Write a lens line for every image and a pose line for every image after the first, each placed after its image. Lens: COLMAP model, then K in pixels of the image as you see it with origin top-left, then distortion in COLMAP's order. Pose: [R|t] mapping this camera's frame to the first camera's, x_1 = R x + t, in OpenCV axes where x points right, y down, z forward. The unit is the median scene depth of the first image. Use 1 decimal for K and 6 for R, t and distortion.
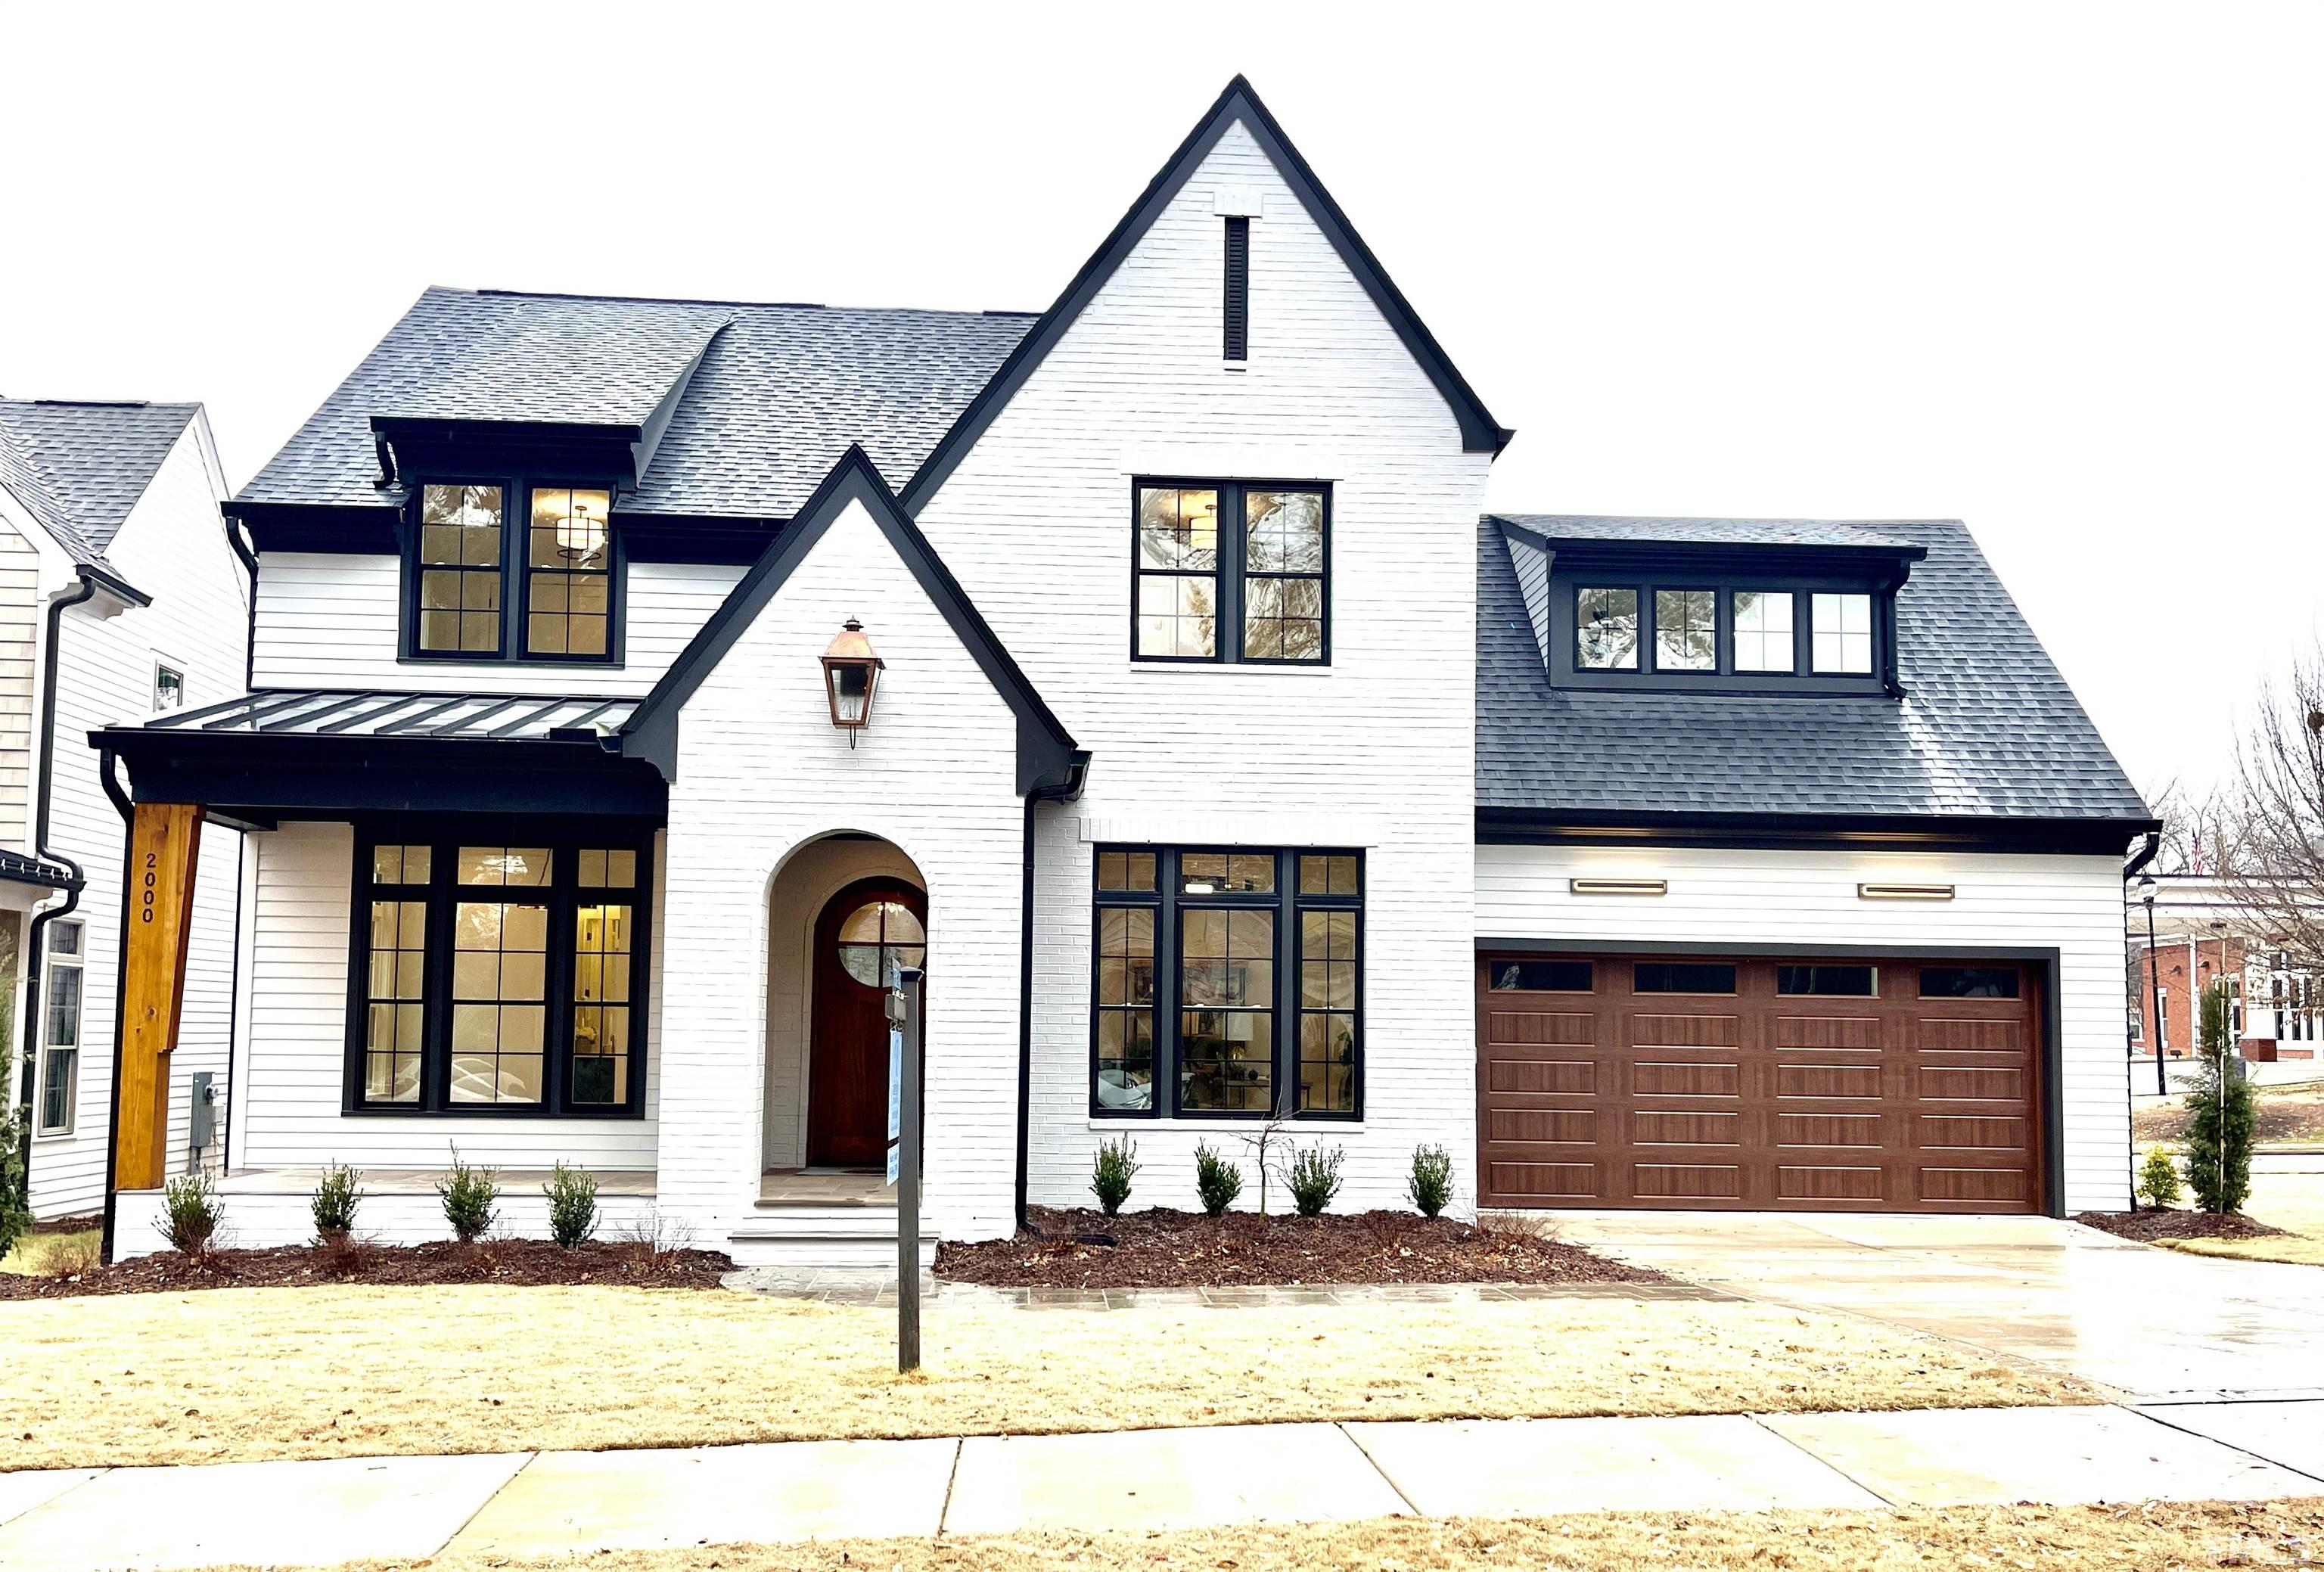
lens RADIAL K [[2102.3, 0, 1167.7], [0, 2102.3, 801.0], [0, 0, 1]] dist [0.047998, -0.028363]
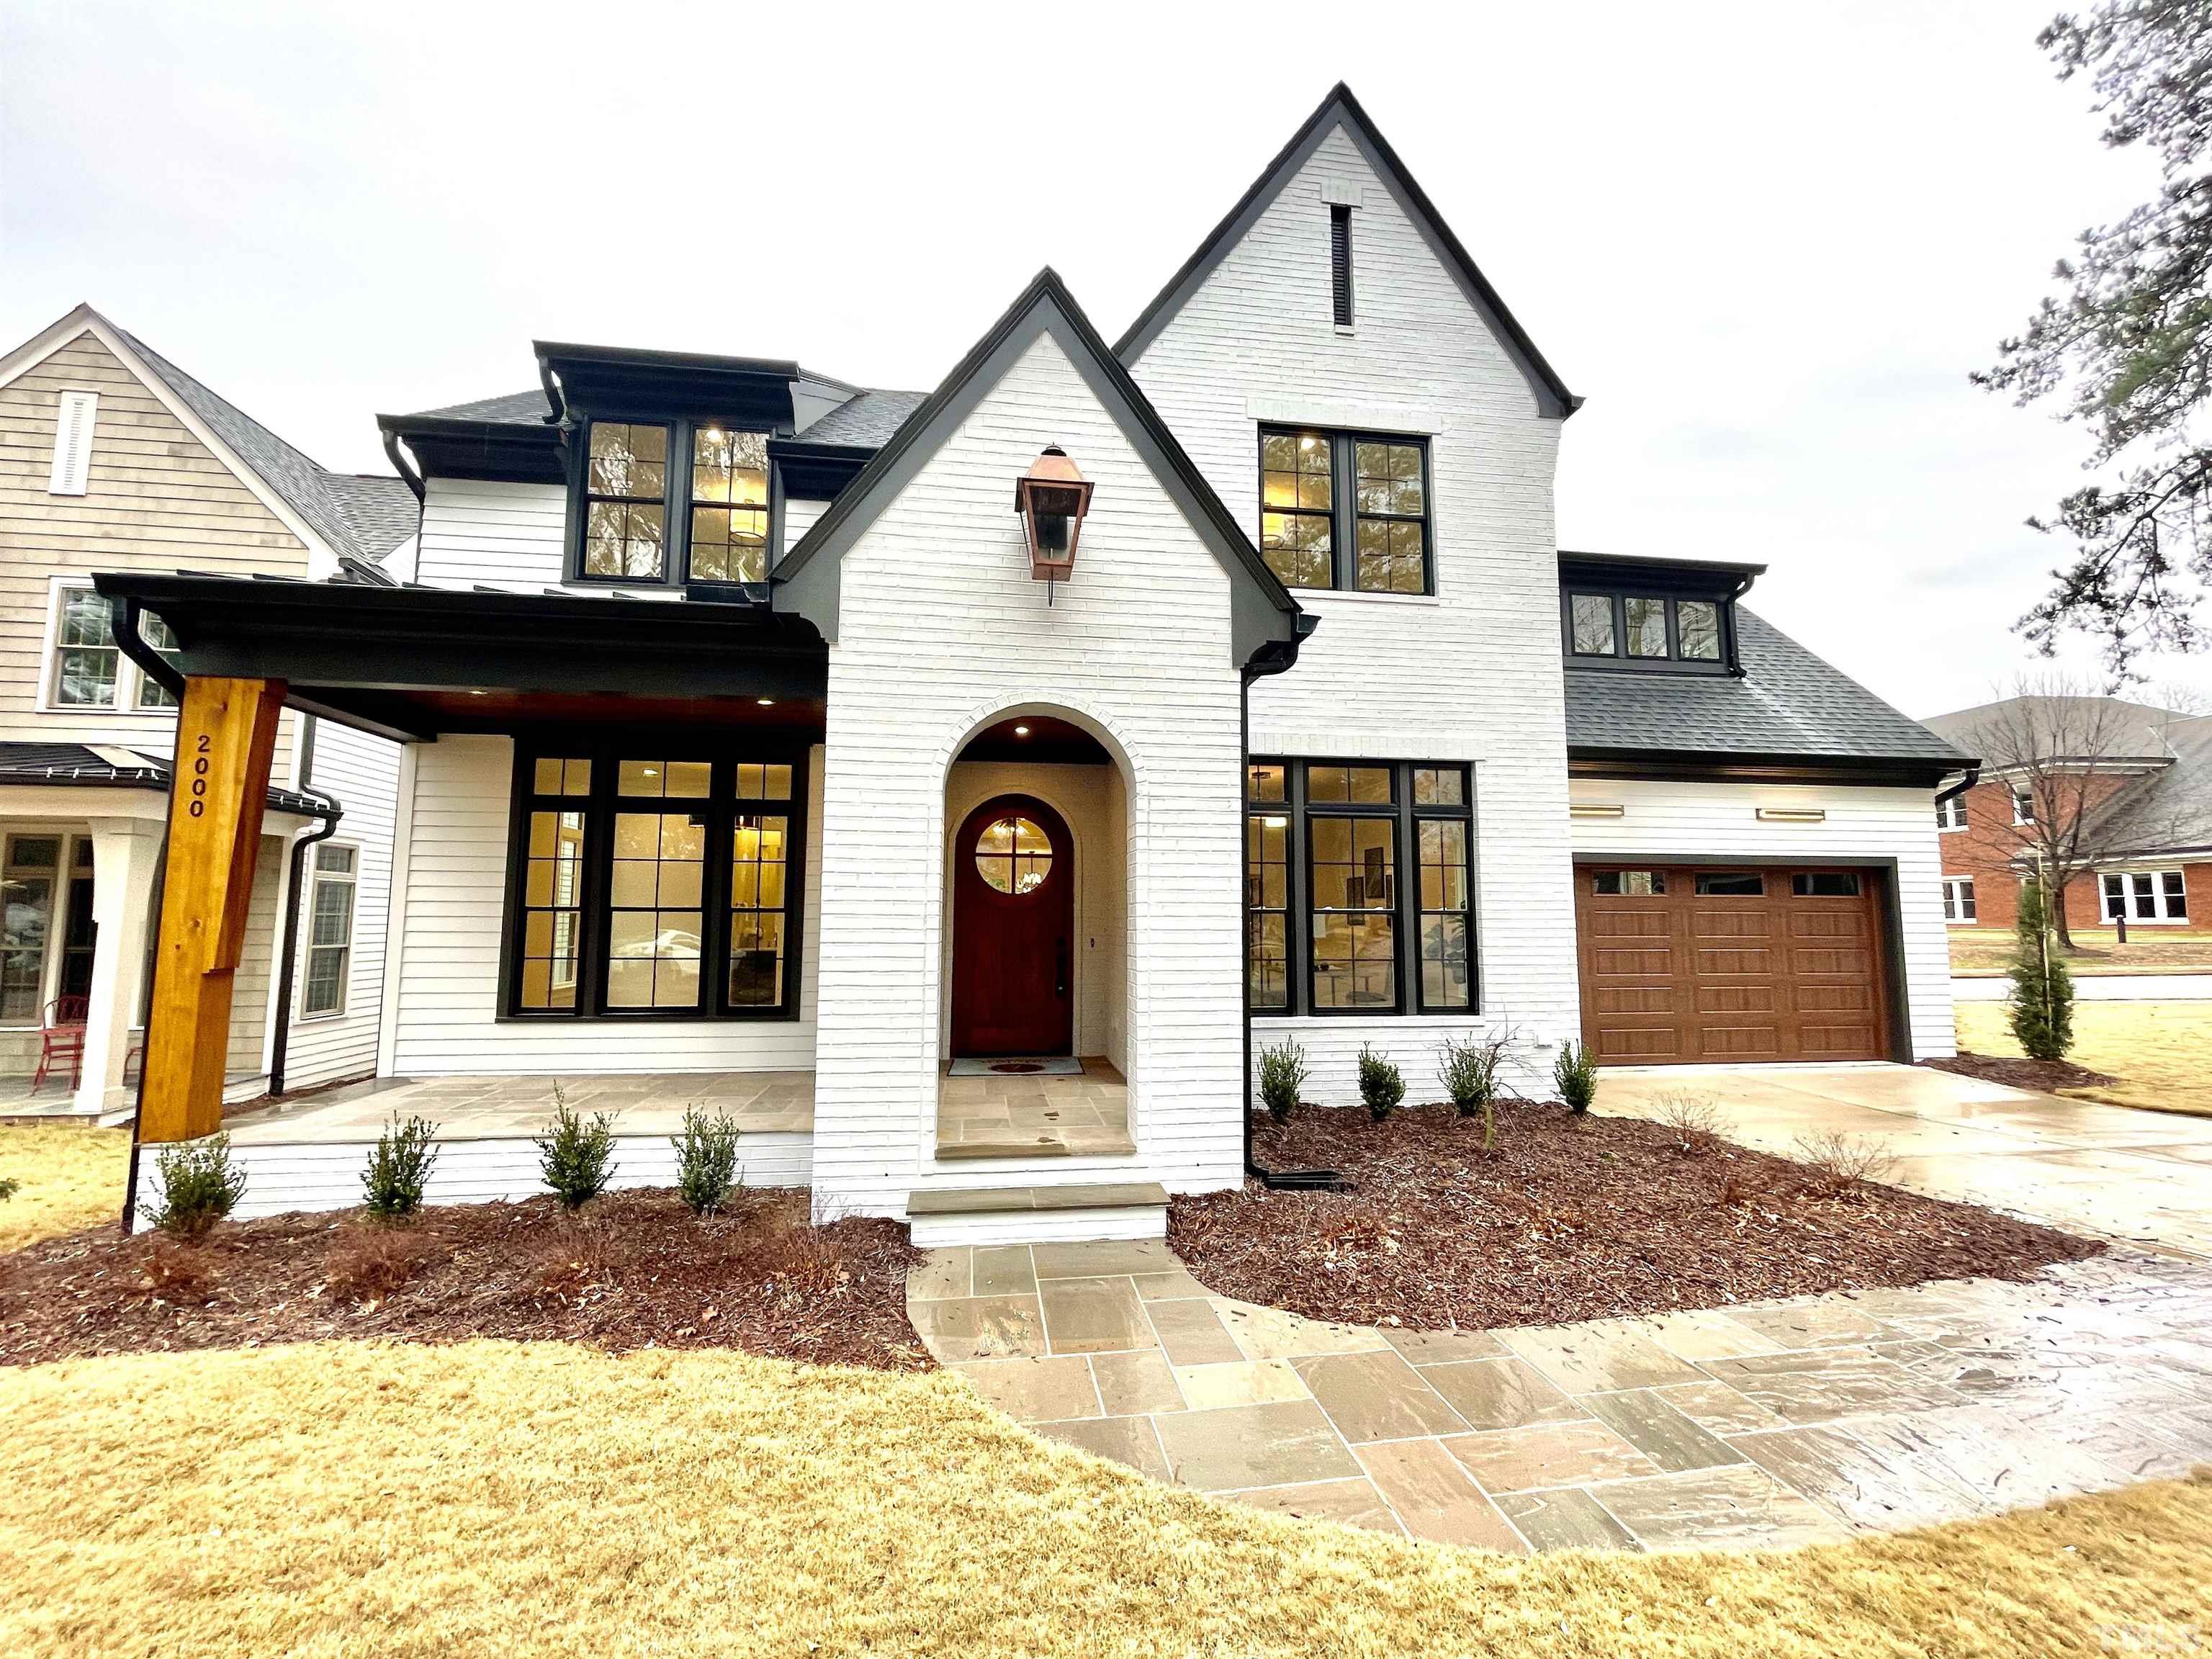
lens RADIAL K [[889.9, 0, 1096.8], [0, 889.9, 804.2], [0, 0, 1]] dist [0.002088, 0.000265]
pose [[0.997329, 0.000228, 0.073041, -0.133271], [0.001059, 0.999845, -0.017585, 0.051657], [-0.073033, 0.017615, 0.997174, 0.546892]]
